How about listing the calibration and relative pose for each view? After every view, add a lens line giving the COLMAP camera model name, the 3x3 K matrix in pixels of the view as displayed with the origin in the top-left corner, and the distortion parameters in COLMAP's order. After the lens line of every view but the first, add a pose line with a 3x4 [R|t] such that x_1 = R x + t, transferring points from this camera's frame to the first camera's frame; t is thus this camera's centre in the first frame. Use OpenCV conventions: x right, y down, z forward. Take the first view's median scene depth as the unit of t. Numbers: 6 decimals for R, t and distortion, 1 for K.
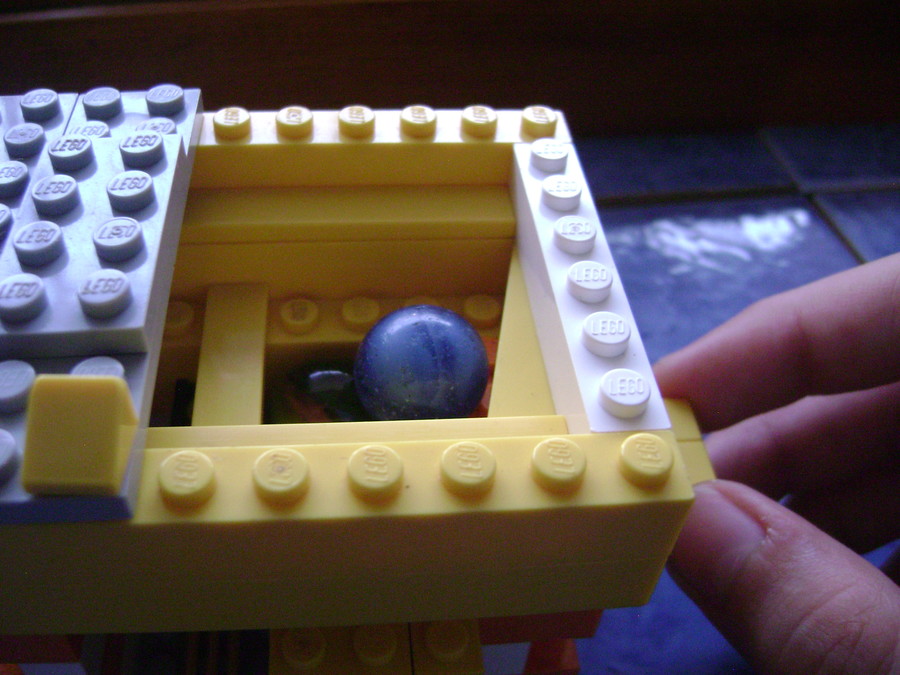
lens RADIAL K [[916.3, 0, 450.0], [0, 916.3, 337.5], [0, 0, 1]] dist [-0.169046, 0.039007]
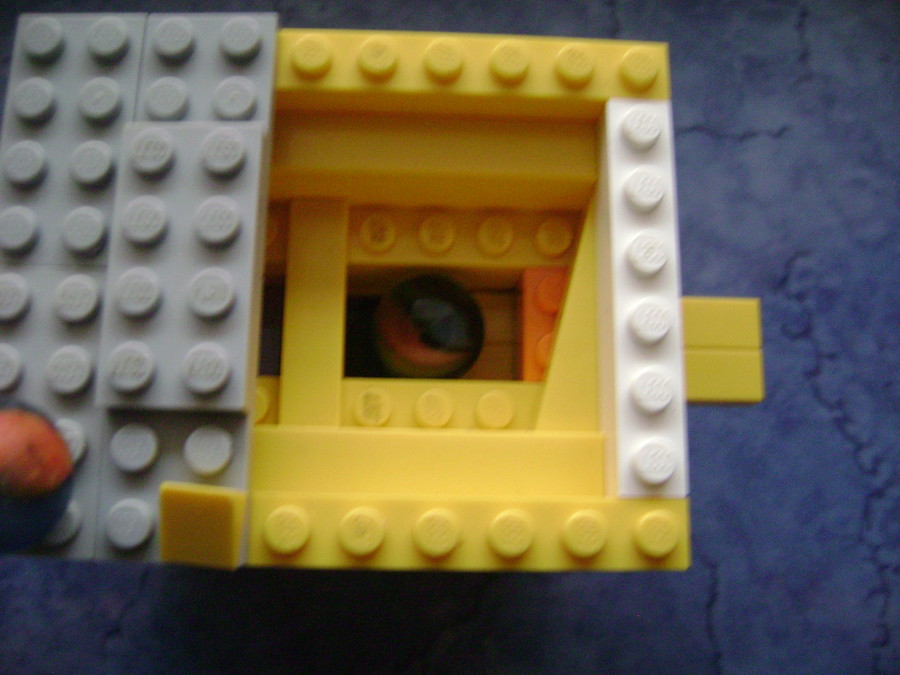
lens RADIAL K [[889.1, 0, 450.0], [0, 889.1, 337.5], [0, 0, 1]] dist [-0.177078, 0.041082]
pose [[0.993200, 0.107414, -0.044897, -0.028407], [-0.066322, 0.838987, 0.540095, -0.542500], [0.095682, -0.533444, 0.840406, 0.097553]]
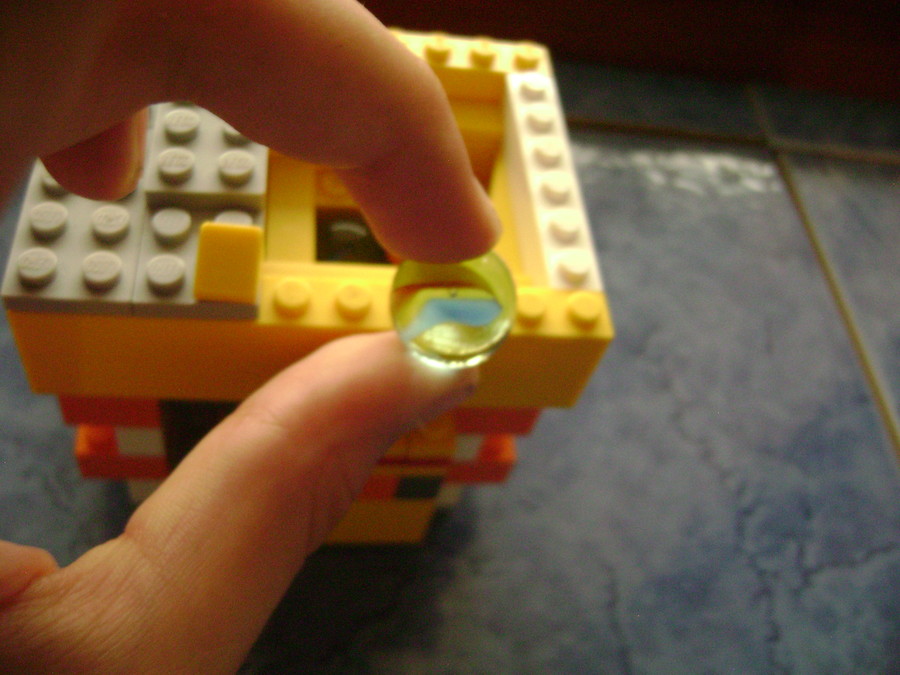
lens RADIAL K [[916.3, 0, 450.0], [0, 916.3, 337.5], [0, 0, 1]] dist [-0.169046, 0.039007]
pose [[0.992733, 0.080690, 0.089278, -0.113136], [-0.093462, 0.984316, 0.149622, -0.023287], [-0.075805, -0.156879, 0.984704, -0.406153]]
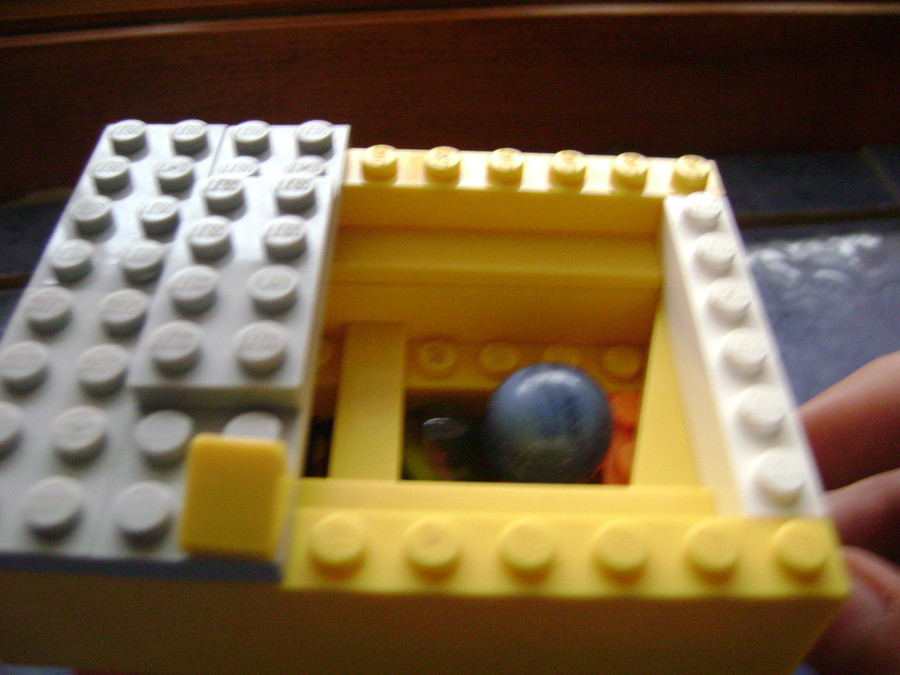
lens RADIAL K [[916.3, 0, 450.0], [0, 916.3, 337.5], [0, 0, 1]] dist [-0.169046, 0.039007]
pose [[0.993359, 0.055157, -0.100973, -0.059039], [-0.054986, 0.998477, 0.004482, -0.060468], [0.101066, 0.001099, 0.994879, 0.010274]]
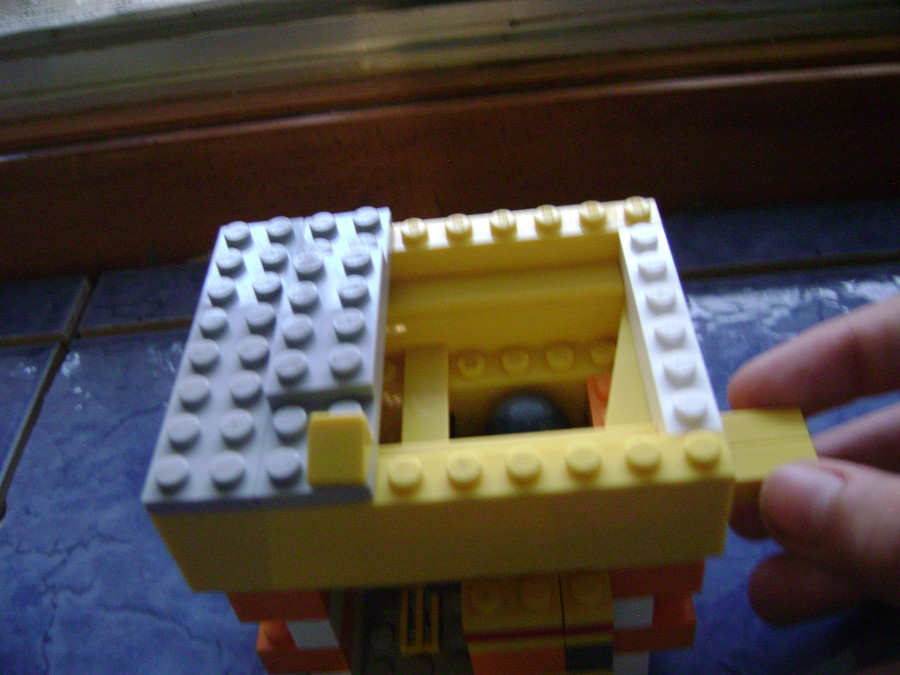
lens RADIAL K [[916.3, 0, 450.0], [0, 916.3, 337.5], [0, 0, 1]] dist [-0.169046, 0.039007]
pose [[0.979480, -0.067262, -0.189987, 0.079169], [0.058749, 0.997015, -0.050099, -0.000436], [0.192790, 0.037910, 0.980507, -0.418946]]
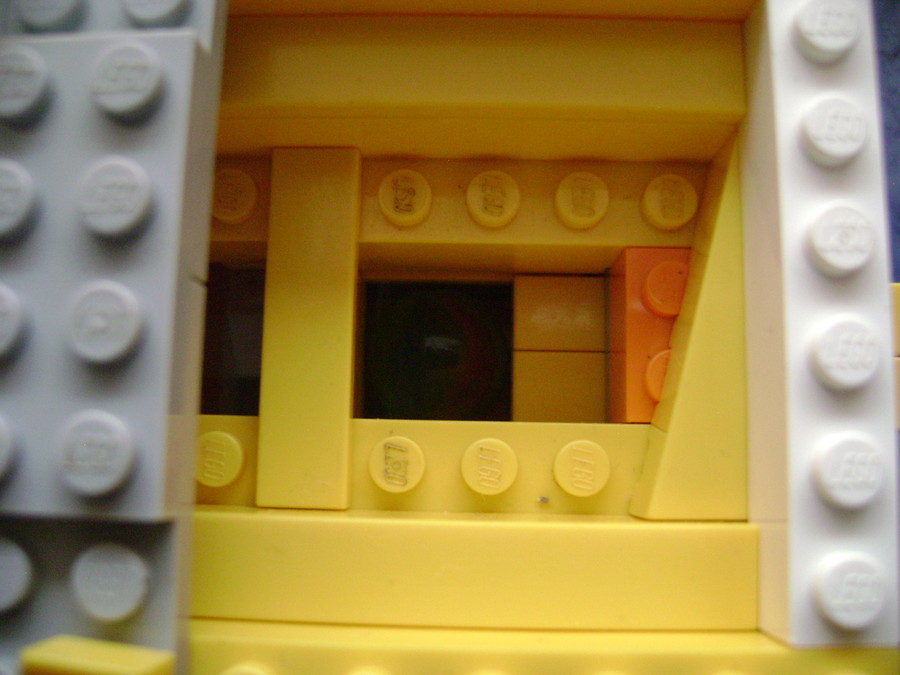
lens RADIAL K [[916.3, 0, 450.0], [0, 916.3, 337.5], [0, 0, 1]] dist [-0.169046, 0.039007]
pose [[0.988363, 0.107209, -0.107913, -0.050427], [-0.021074, 0.799080, 0.600855, -0.405957], [0.150648, -0.591588, 0.792040, 0.439051]]
